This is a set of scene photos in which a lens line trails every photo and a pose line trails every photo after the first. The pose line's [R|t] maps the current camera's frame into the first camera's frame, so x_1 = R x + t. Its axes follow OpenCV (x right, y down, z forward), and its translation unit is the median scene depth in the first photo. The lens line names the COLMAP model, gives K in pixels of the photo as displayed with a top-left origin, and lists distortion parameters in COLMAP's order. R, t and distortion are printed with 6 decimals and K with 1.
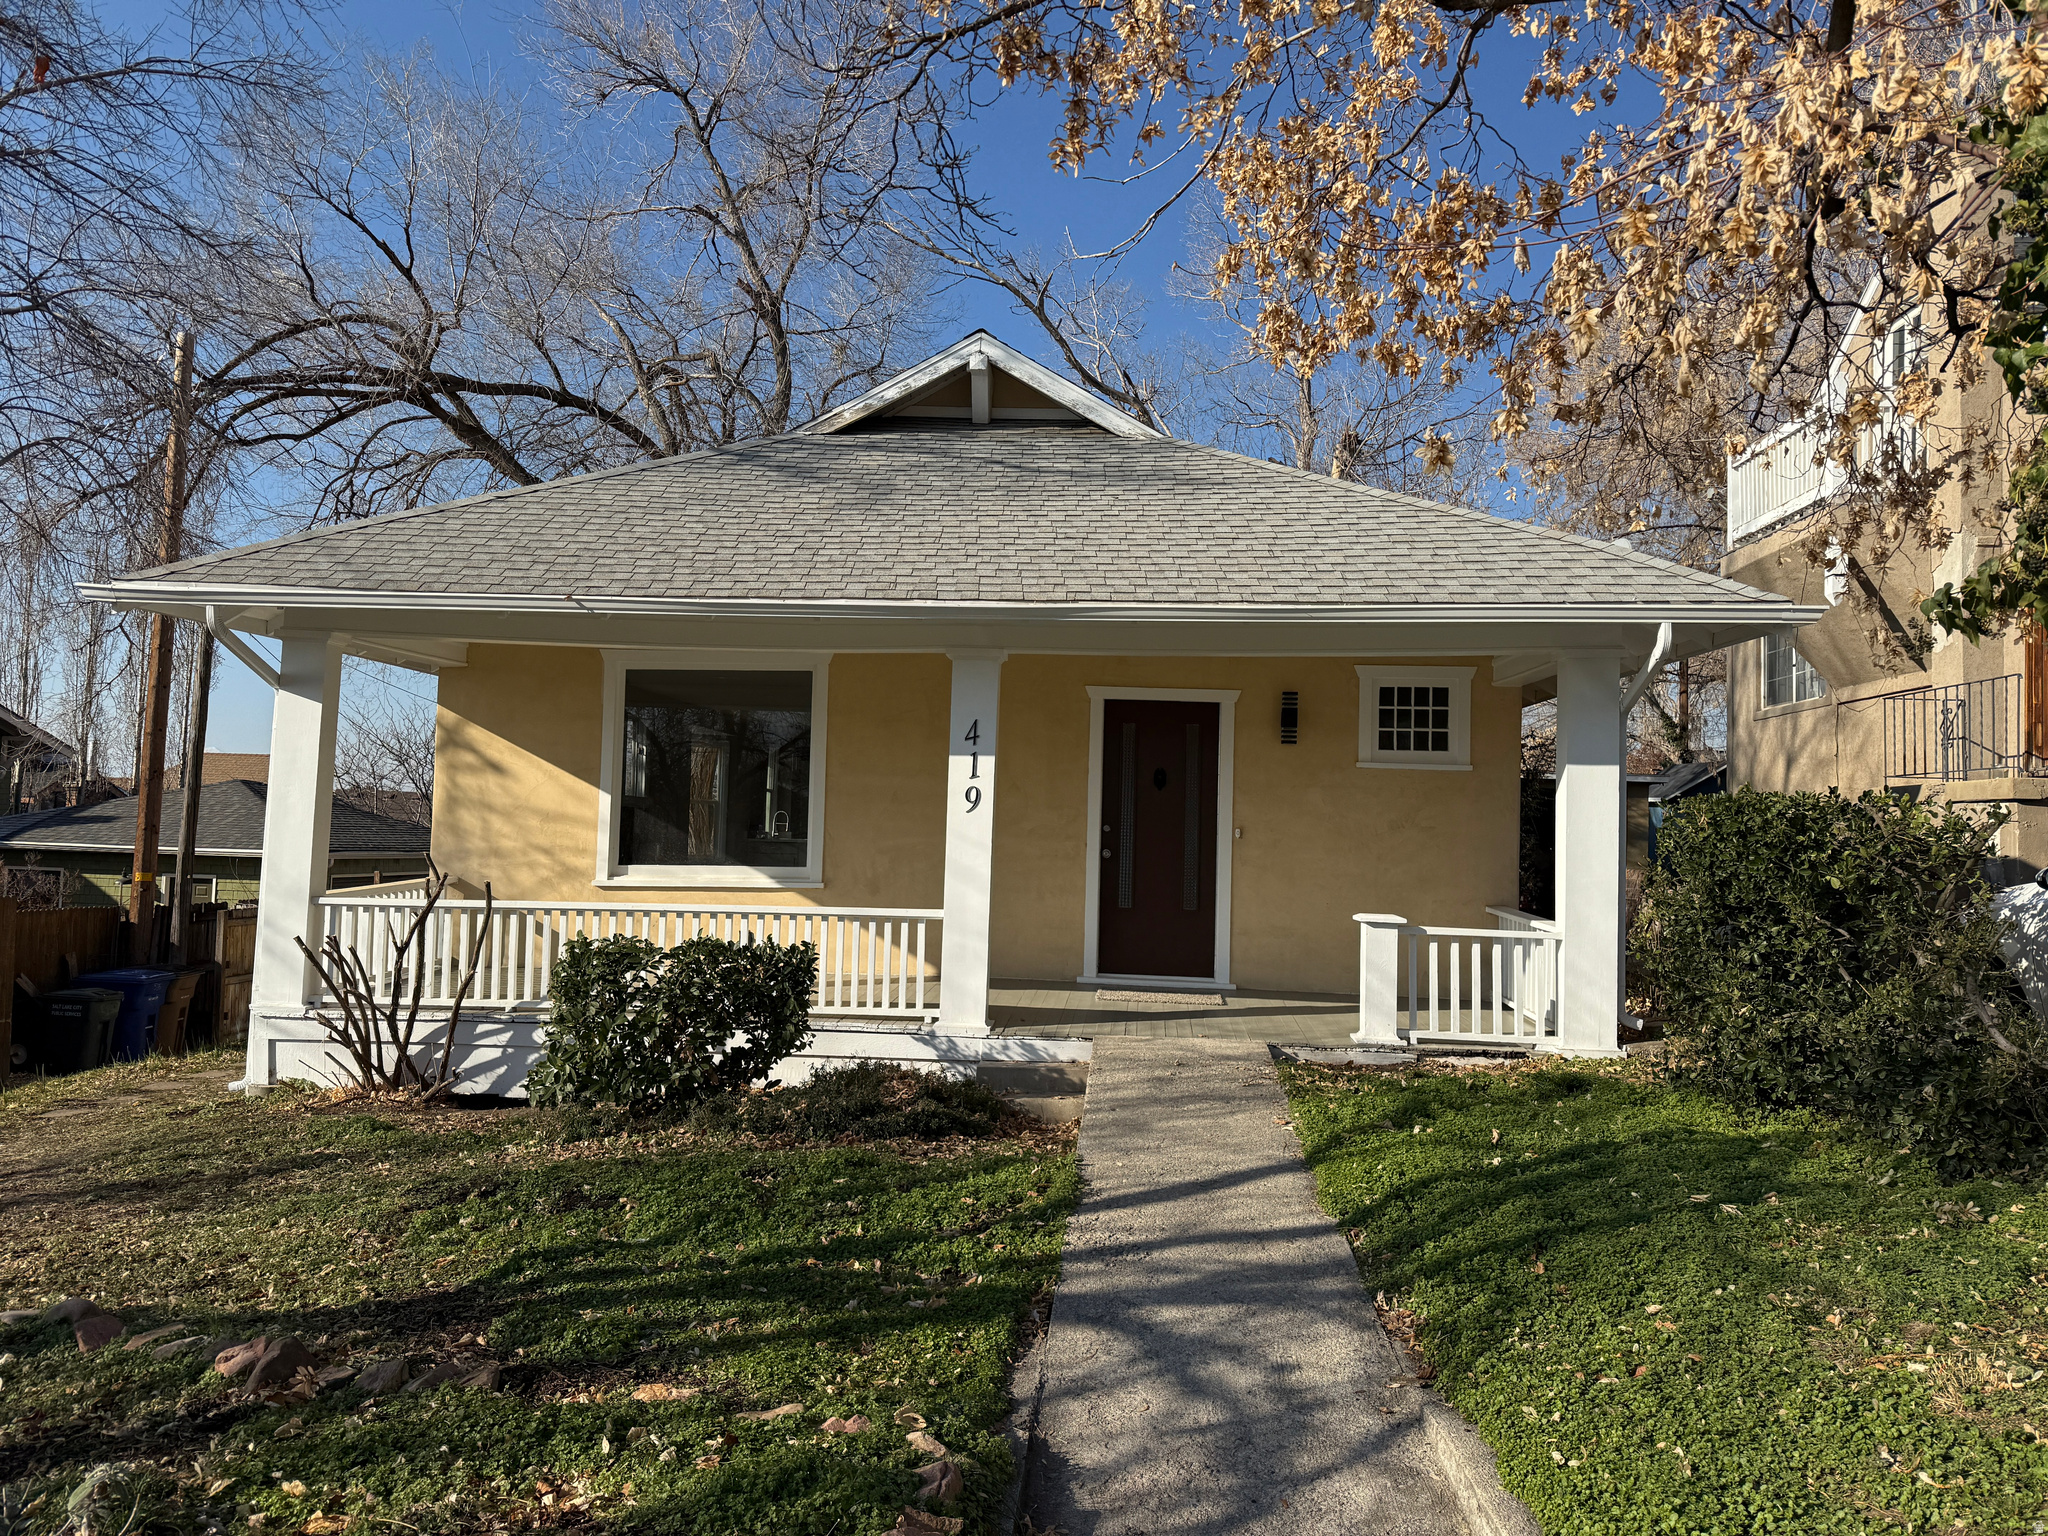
lens RADIAL K [[1433.2, 0, 1016.8], [0, 1433.2, 773.2], [0, 0, 1]] dist [0.046655, -0.075247]
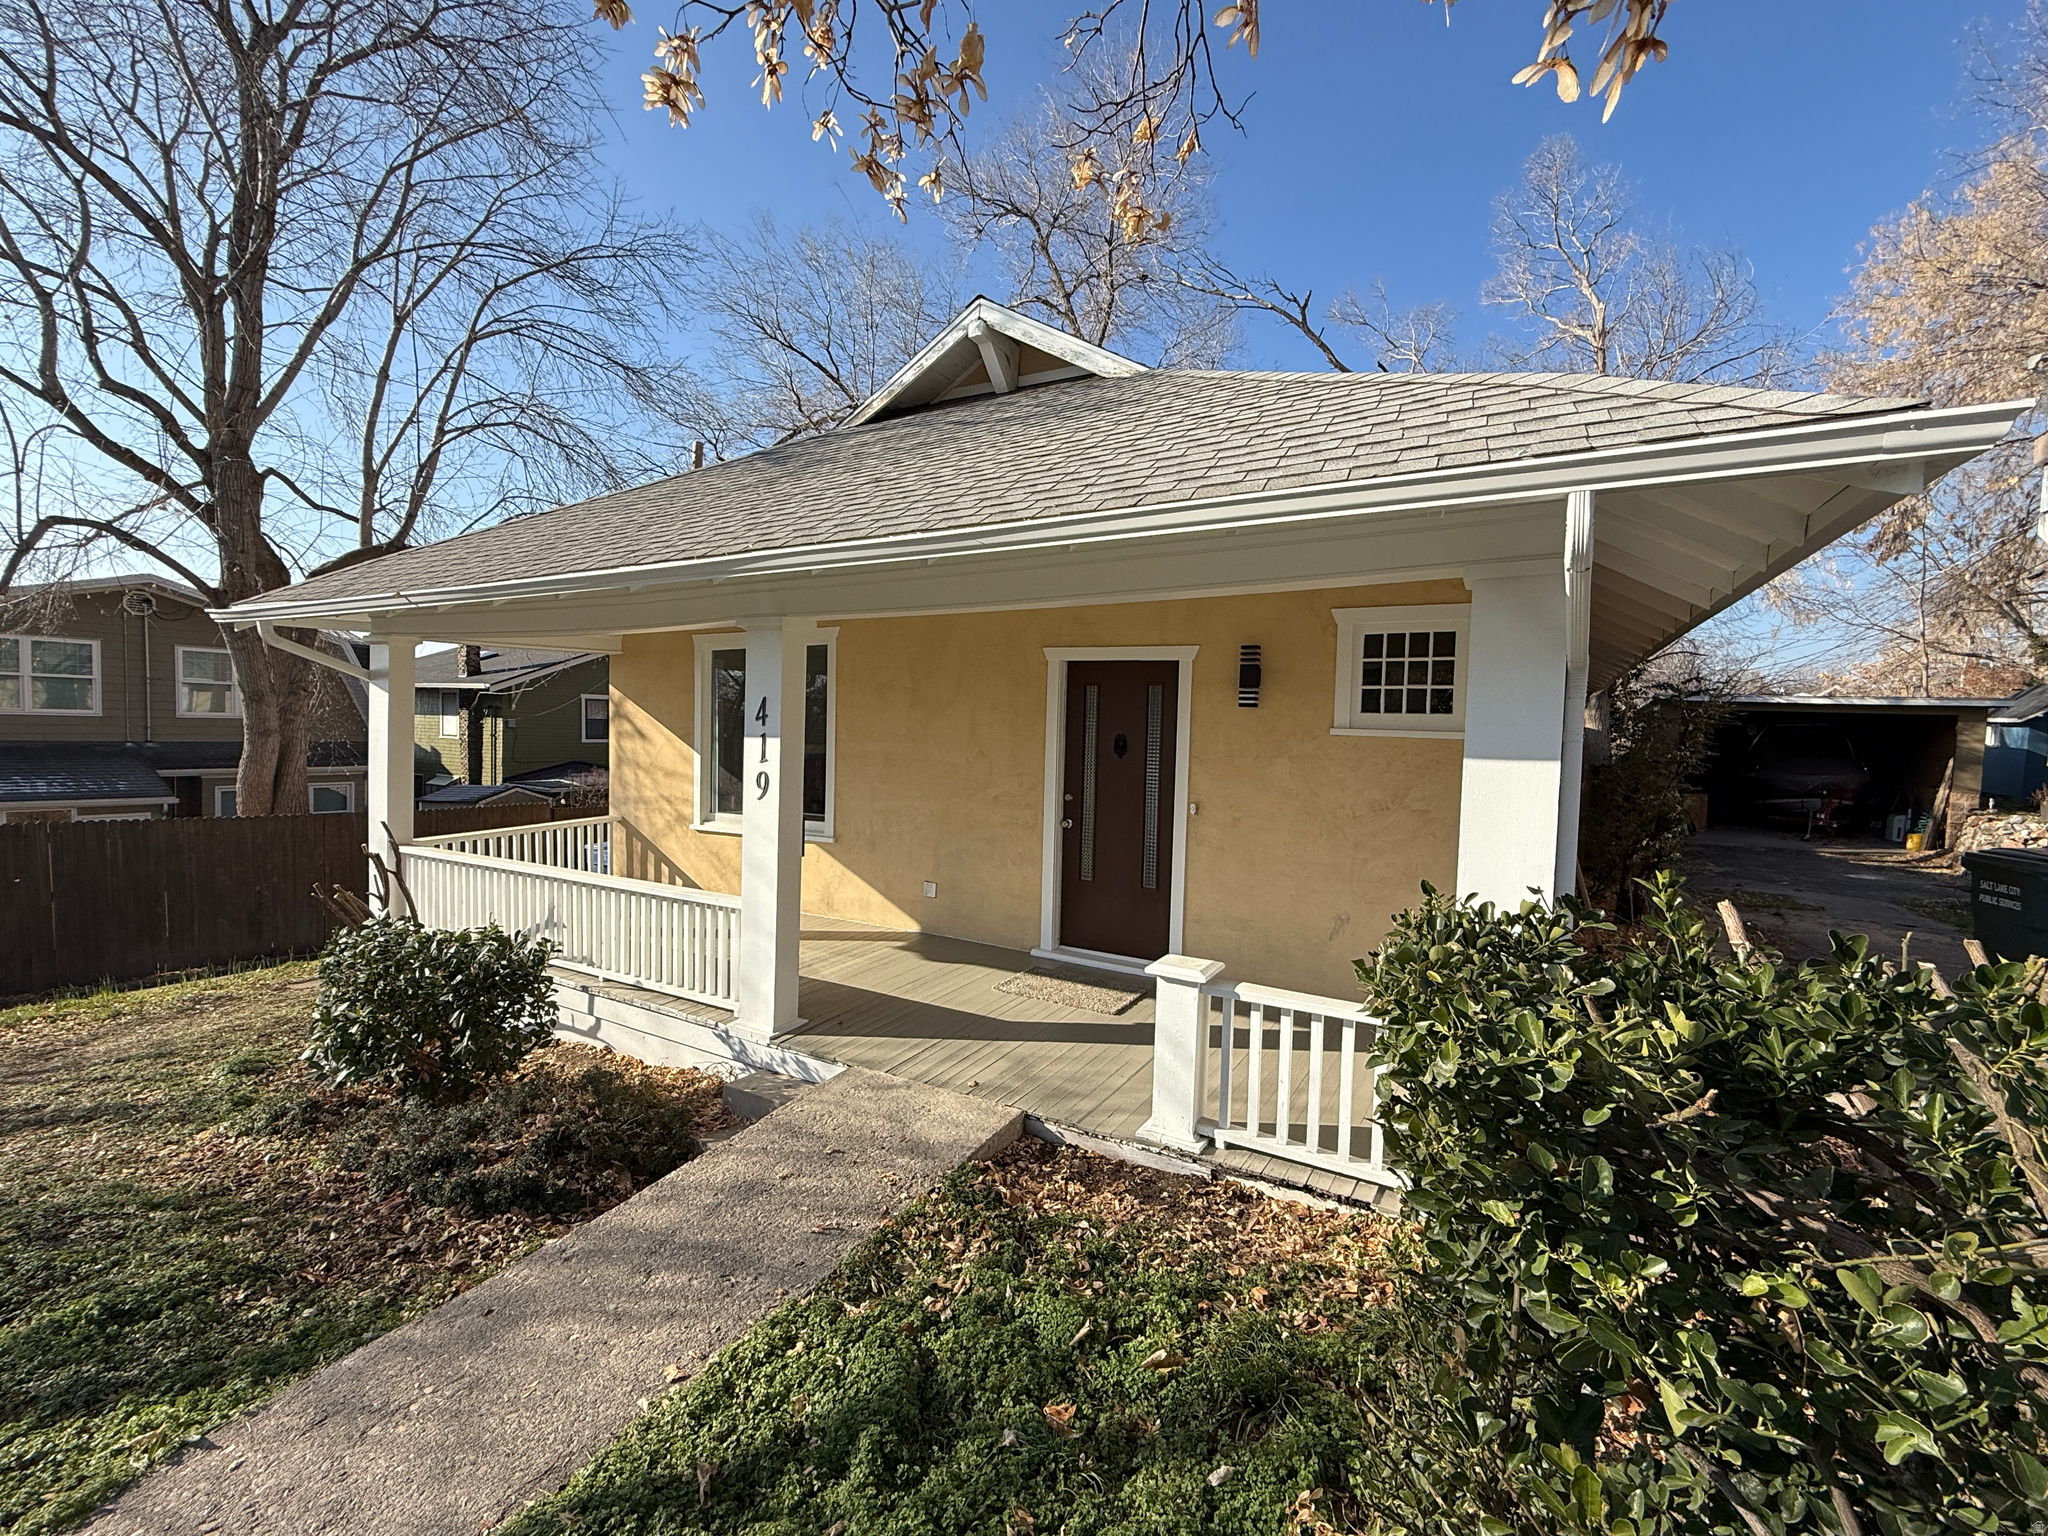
lens RADIAL K [[889.7, 0, 1027.4], [0, 889.7, 771.5], [0, 0, 1]] dist [-0.010299, 0.001042]
pose [[0.900515, 0.015595, -0.434546, 0.300390], [0.019489, 0.996905, 0.076163, -0.024926], [0.434389, -0.077055, 0.897423, 0.463648]]
